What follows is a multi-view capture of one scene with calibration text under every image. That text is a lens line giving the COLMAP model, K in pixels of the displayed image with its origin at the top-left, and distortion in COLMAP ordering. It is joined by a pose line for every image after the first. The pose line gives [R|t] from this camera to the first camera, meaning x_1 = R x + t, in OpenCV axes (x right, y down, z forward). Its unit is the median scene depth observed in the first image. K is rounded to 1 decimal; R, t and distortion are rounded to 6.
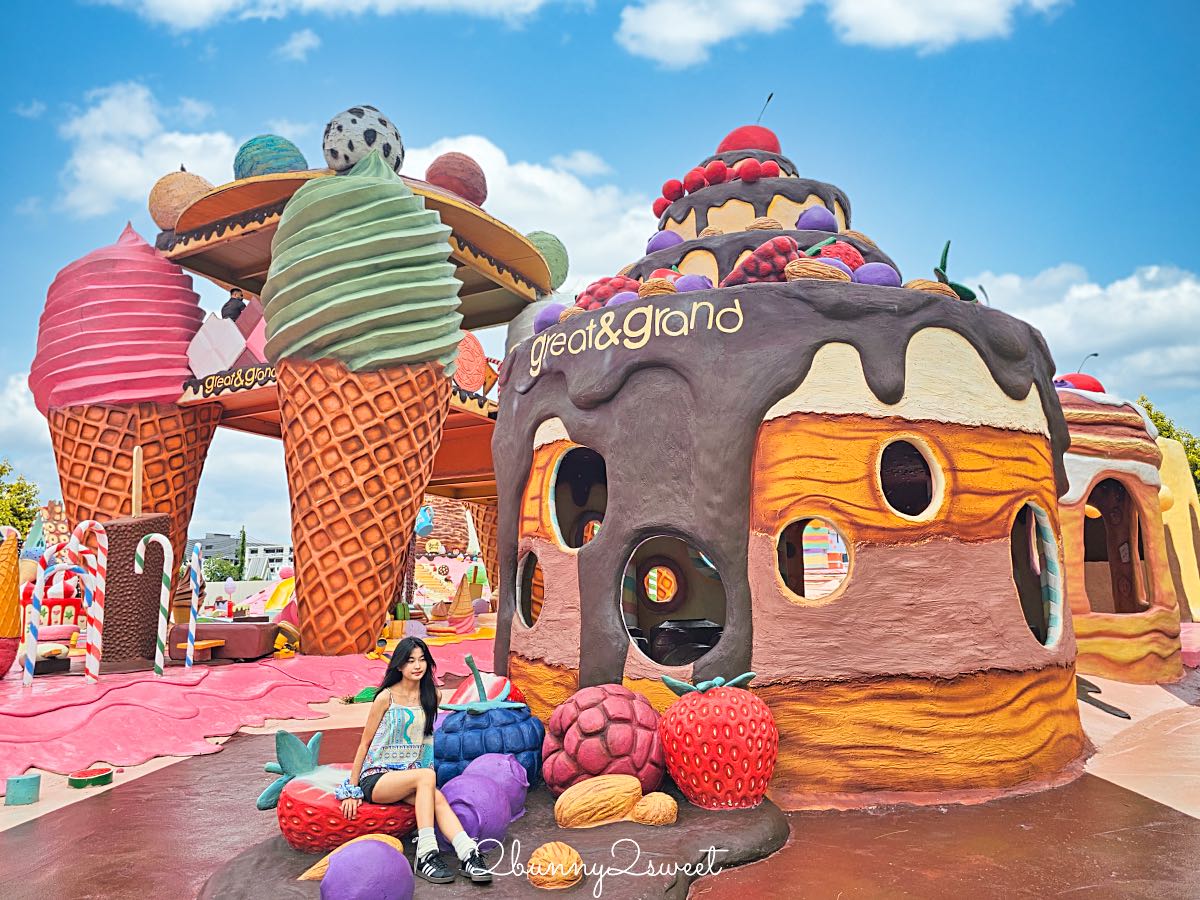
lens RADIAL K [[818.7, 0, 586.0], [0, 818.7, 450.5], [0, 0, 1]] dist [0.085671, -0.108099]
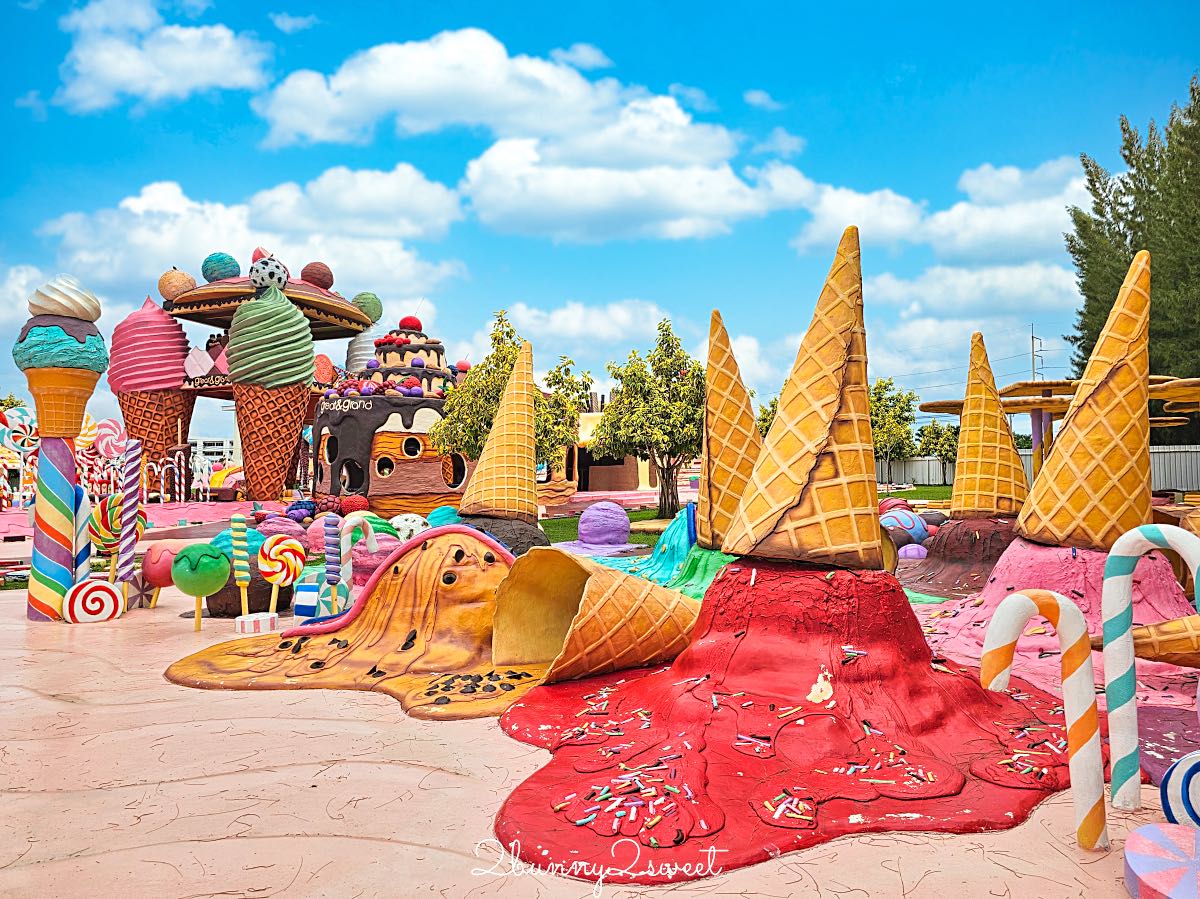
lens RADIAL K [[792.2, 0, 592.8], [0, 792.2, 447.9], [0, 0, 1]] dist [0.081095, -0.108391]
pose [[0.993657, 0.009591, 0.112045, 0.419255], [-0.023213, 0.992391, 0.120915, -0.229236], [-0.110032, -0.122749, 0.986319, -1.485267]]
